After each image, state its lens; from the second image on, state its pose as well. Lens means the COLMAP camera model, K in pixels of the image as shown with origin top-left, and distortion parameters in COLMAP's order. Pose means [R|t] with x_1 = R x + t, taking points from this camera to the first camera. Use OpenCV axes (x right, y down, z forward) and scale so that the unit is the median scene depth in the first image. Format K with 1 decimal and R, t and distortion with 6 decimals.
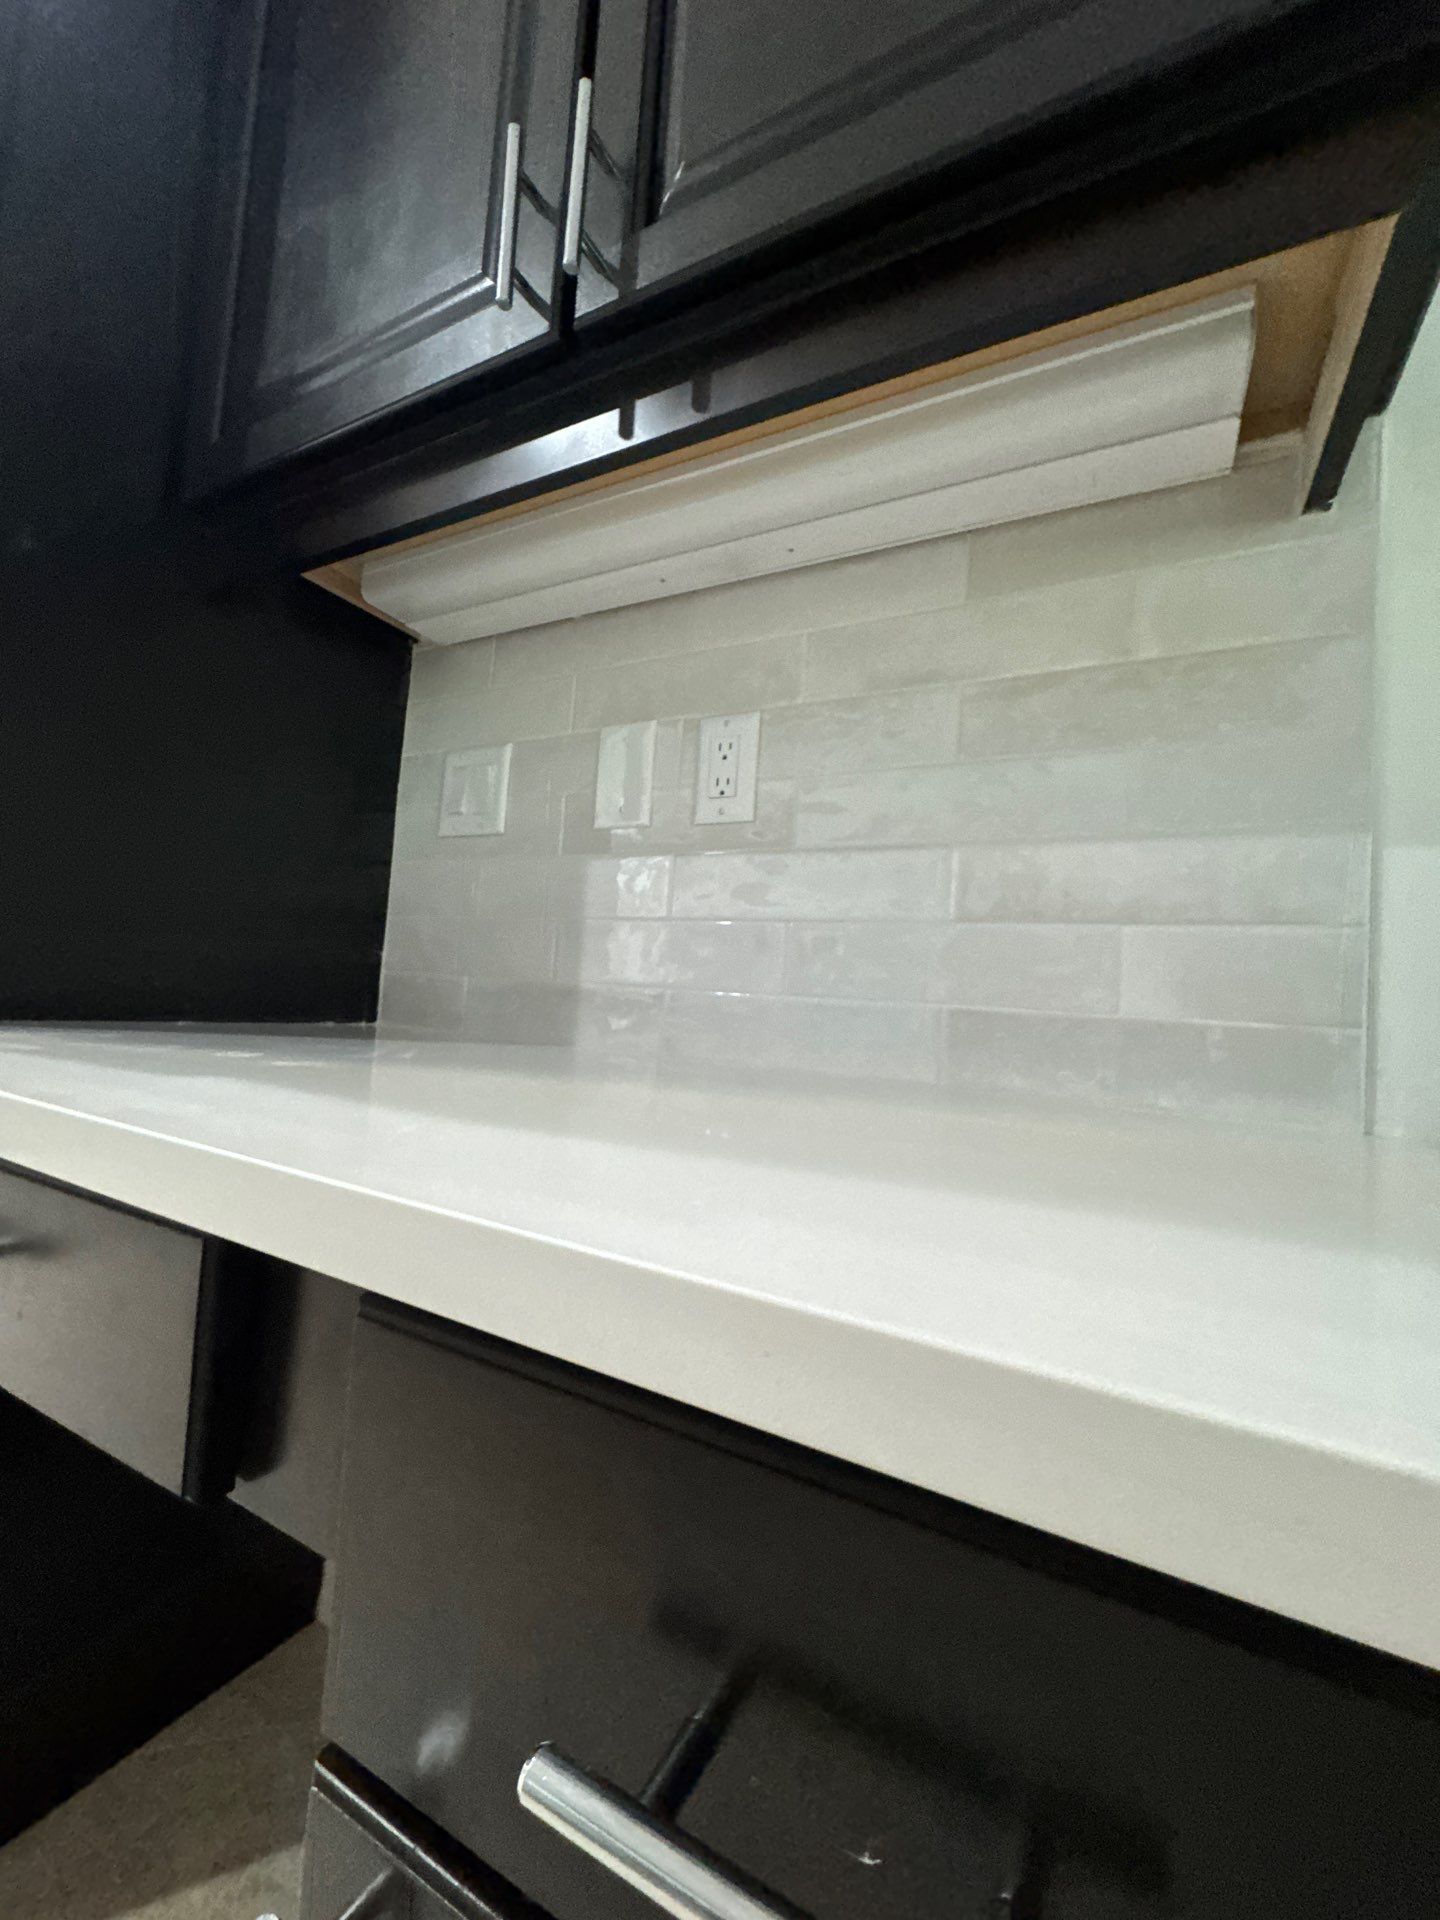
lens RADIAL K [[776.1, 0, 722.6], [0, 776.1, 961.0], [0, 0, 1]] dist [-0.004453, 0.000504]
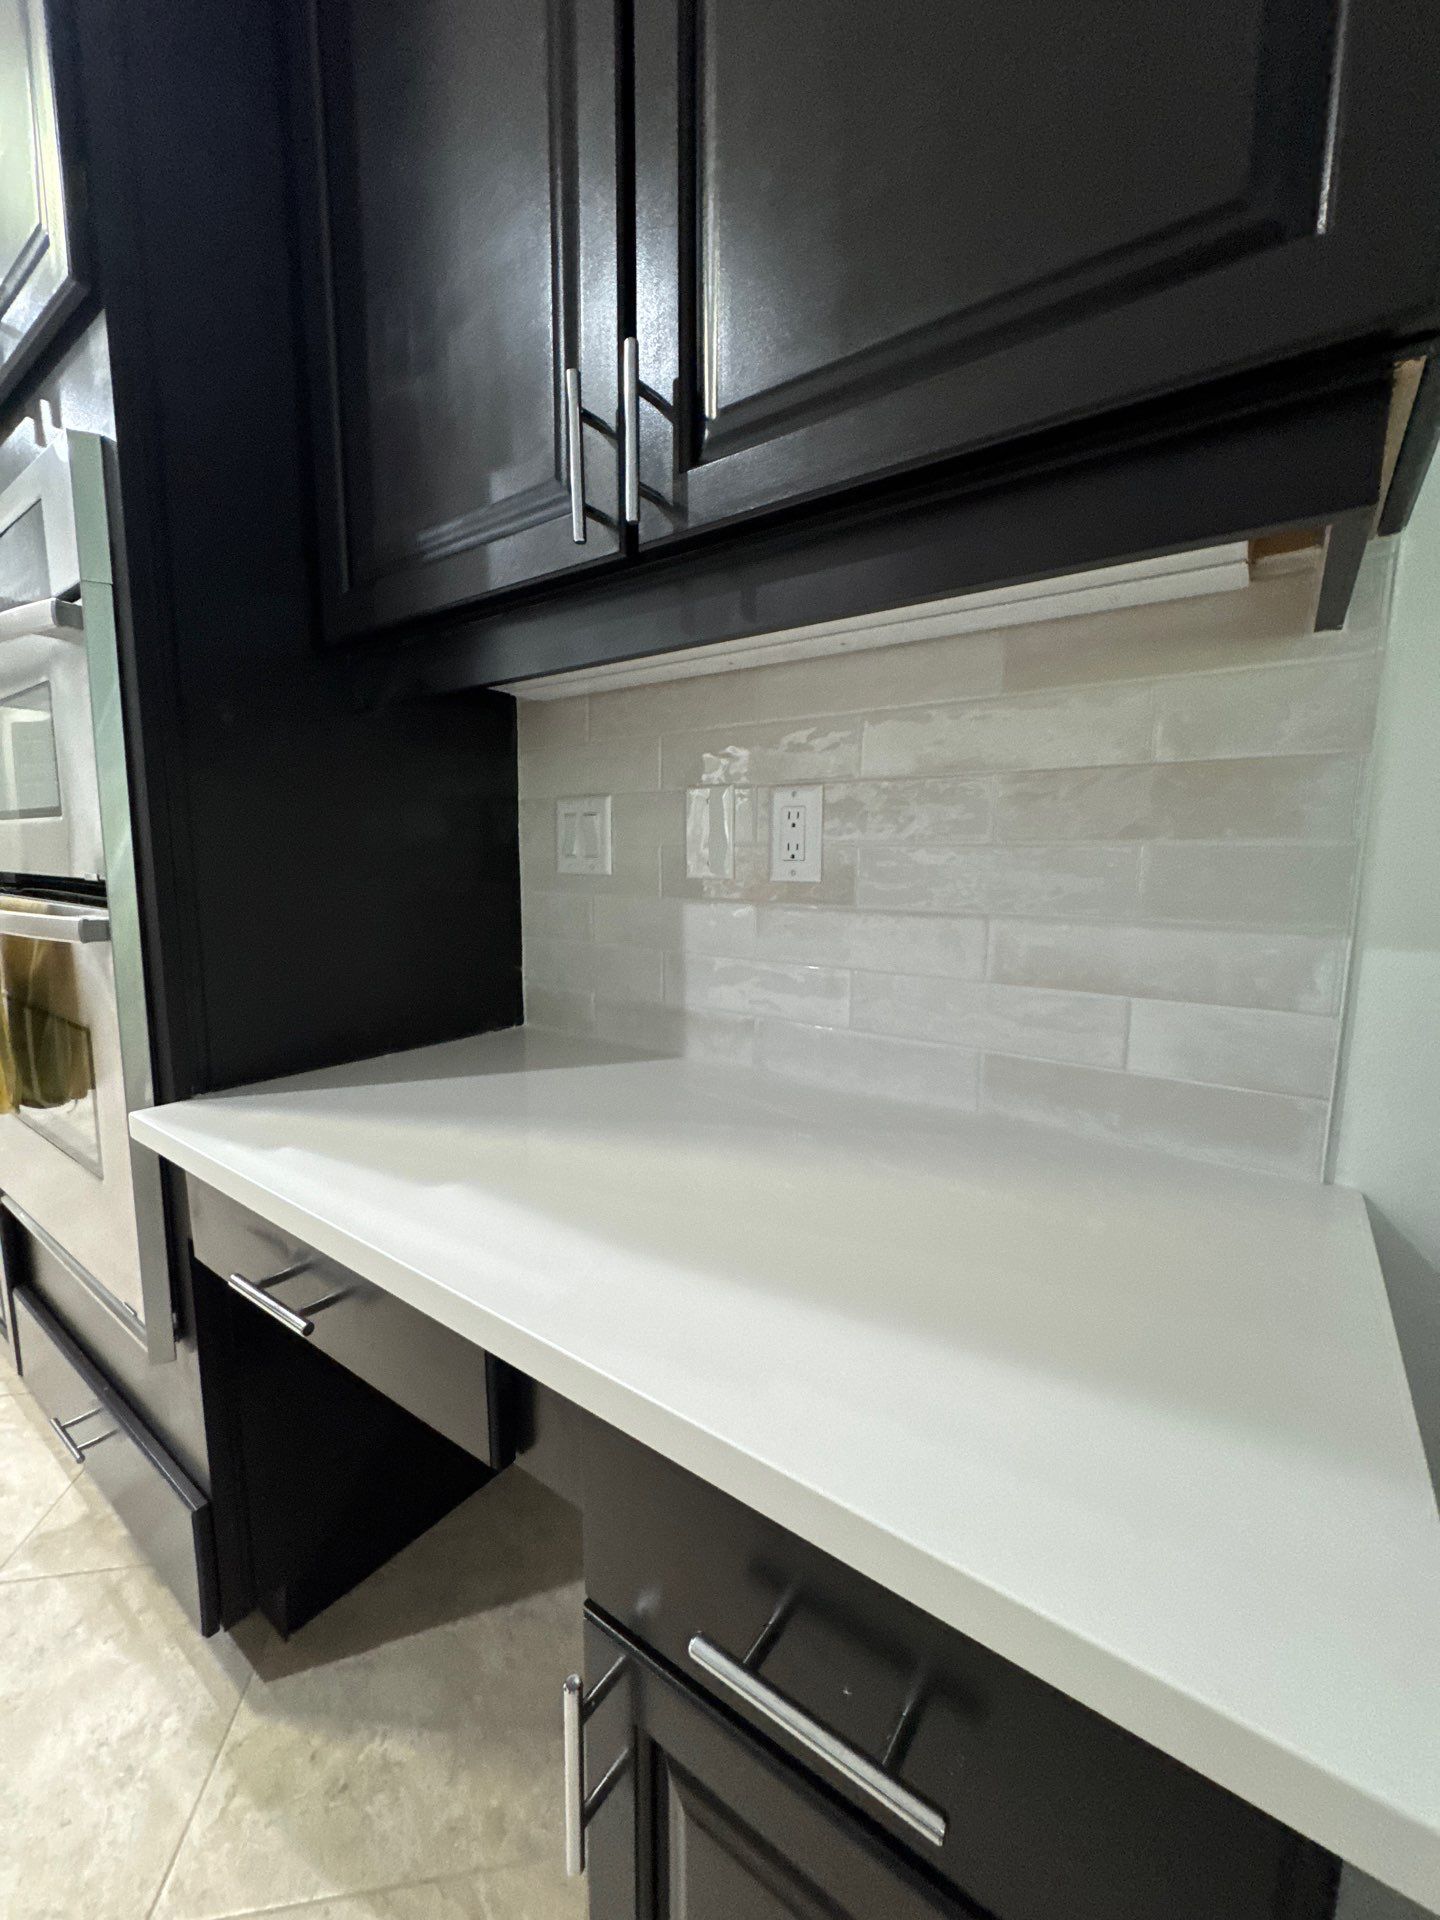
lens RADIAL K [[776.1, 0, 721.3], [0, 776.1, 956.0], [0, 0, 1]] dist [-0.004453, 0.000504]
pose [[0.989163, -0.043249, -0.140309, 0.050289], [0.068059, 0.981825, 0.177167, -0.285033], [0.130097, -0.184796, 0.974128, -0.175174]]
